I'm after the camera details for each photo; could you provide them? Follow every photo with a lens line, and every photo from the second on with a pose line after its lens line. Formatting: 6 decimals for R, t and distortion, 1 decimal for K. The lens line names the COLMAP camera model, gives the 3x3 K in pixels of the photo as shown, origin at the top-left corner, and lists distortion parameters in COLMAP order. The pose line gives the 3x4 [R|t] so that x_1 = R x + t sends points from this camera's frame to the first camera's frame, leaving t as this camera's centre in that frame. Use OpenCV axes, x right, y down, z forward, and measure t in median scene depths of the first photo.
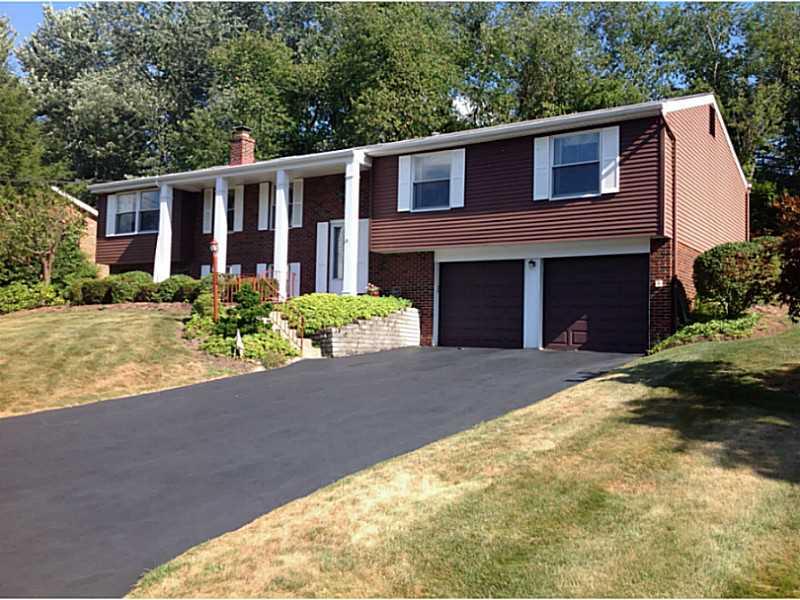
lens RADIAL K [[806.0, 0, 400.0], [0, 806.0, 329.6], [0, 0, 1]] dist [0.014066, -0.005259]
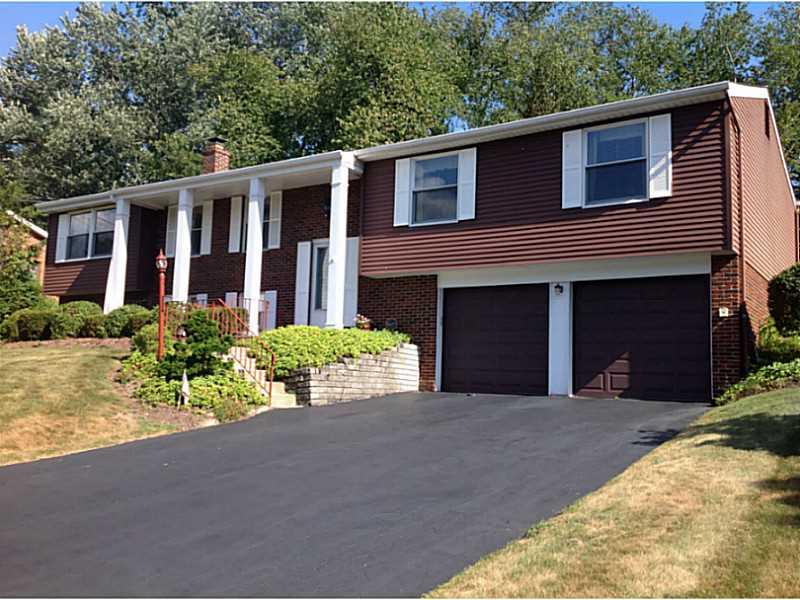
lens RADIAL K [[798.5, 0, 398.6], [0, 798.5, 230.0], [0, 0, 1]] dist [0.074246, -0.218815]
pose [[0.999929, 0.003976, 0.011267, -0.006917], [-0.001914, 0.984139, -0.177390, 0.003592], [-0.011793, 0.177356, 0.984076, 0.192822]]
